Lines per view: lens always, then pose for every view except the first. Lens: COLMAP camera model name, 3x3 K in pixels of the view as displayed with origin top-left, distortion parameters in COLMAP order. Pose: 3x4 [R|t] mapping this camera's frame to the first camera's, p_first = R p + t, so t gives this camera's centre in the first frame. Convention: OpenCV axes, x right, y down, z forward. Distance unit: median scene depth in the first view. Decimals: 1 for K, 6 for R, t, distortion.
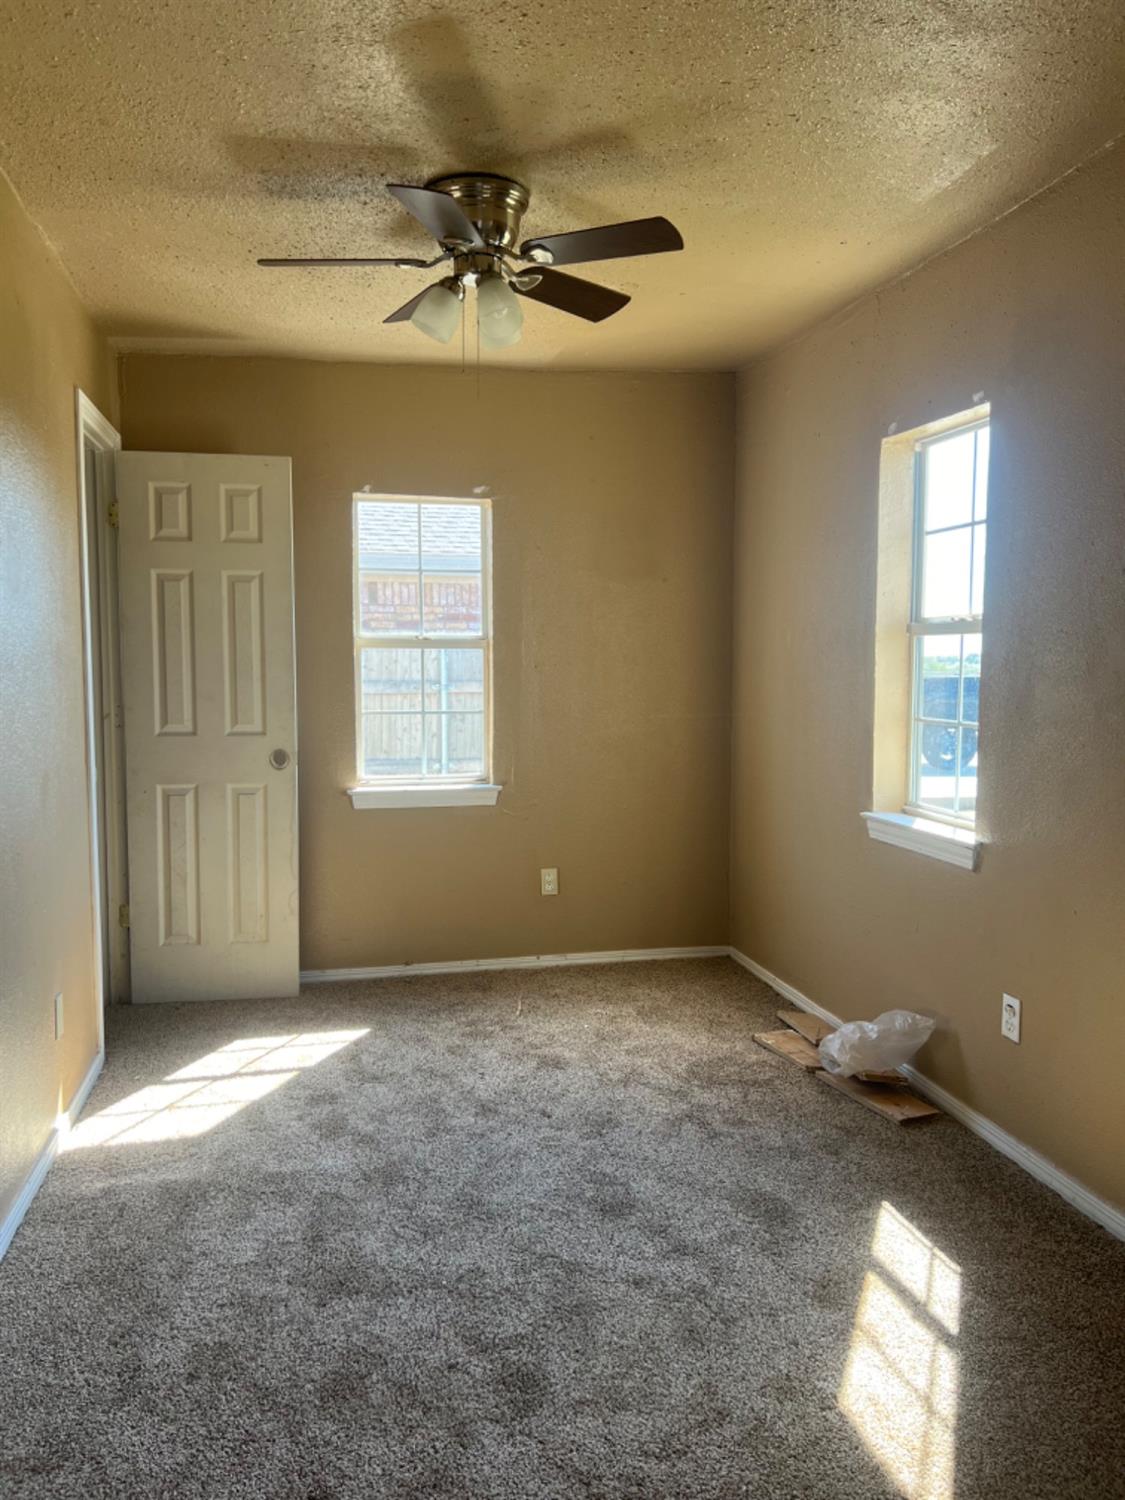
lens RADIAL K [[1122.1, 0, 562.5], [0, 1122.1, 750.0], [0, 0, 1]] dist [0.000782, 0.000219]
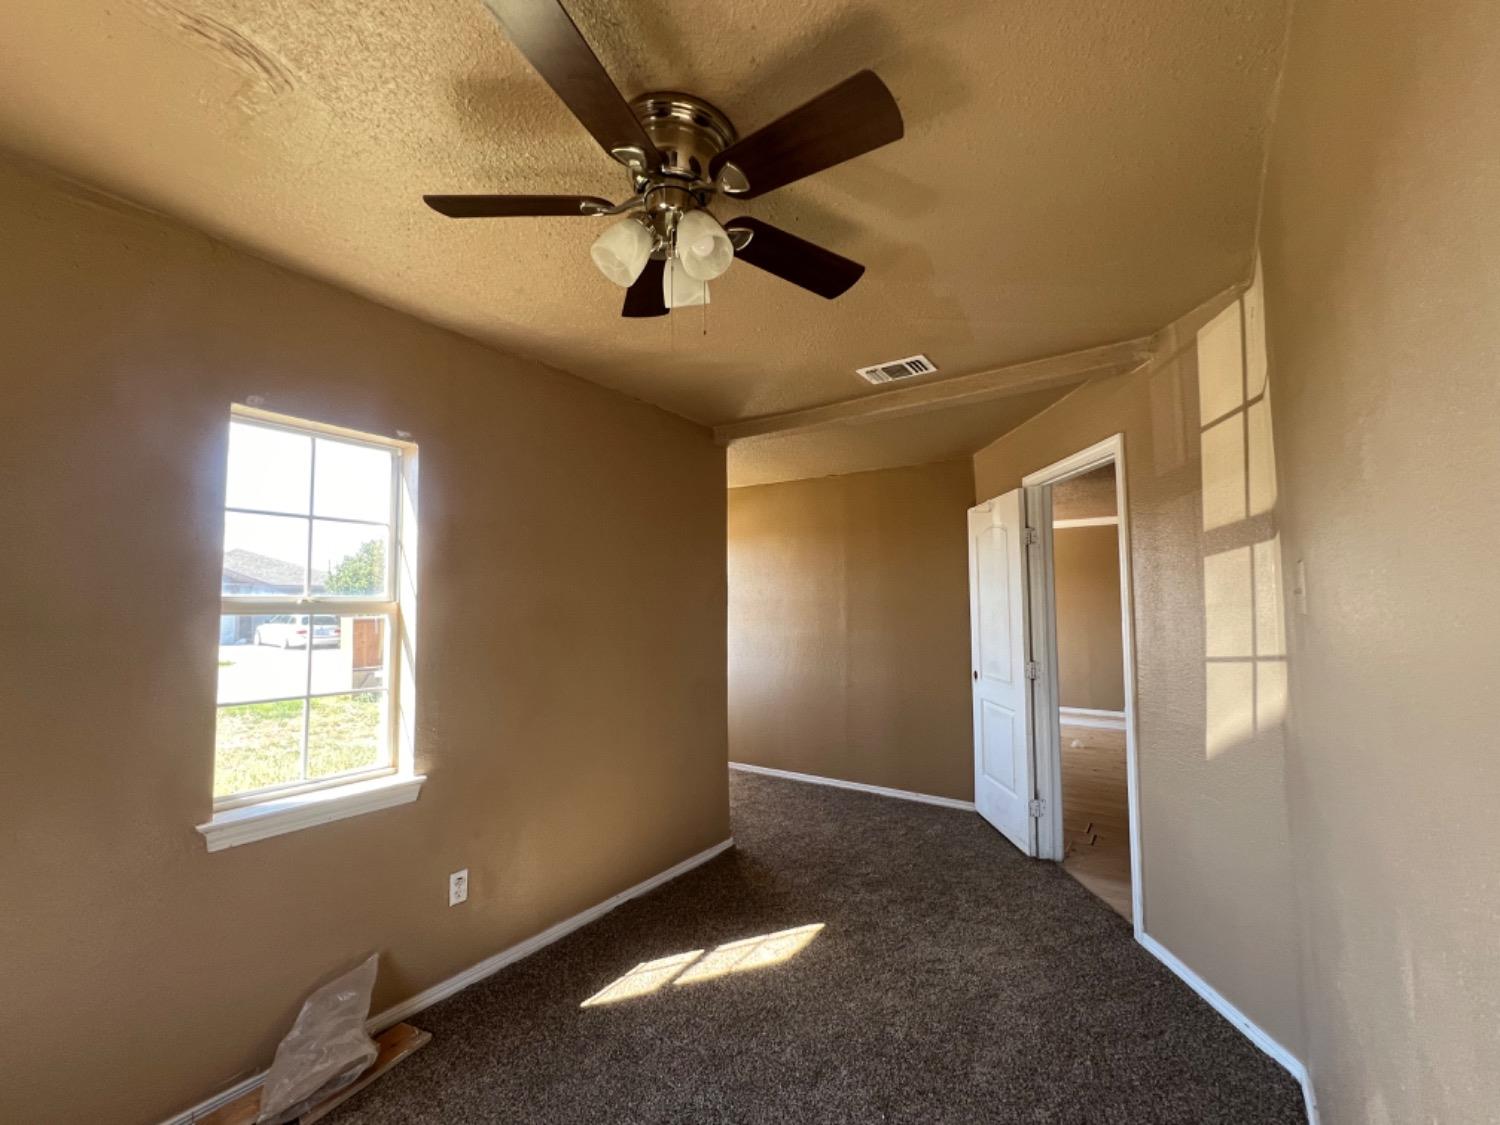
lens RADIAL K [[603.0, 0, 750.0], [0, 603.0, 562.5], [0, 0, 1]] dist [-0.001353, 0.000392]
pose [[-0.677788, 0.052223, 0.733400, -0.430835], [0.054636, 0.998294, -0.020593, -0.135710], [-0.733225, 0.026112, -0.679485, 1.245510]]
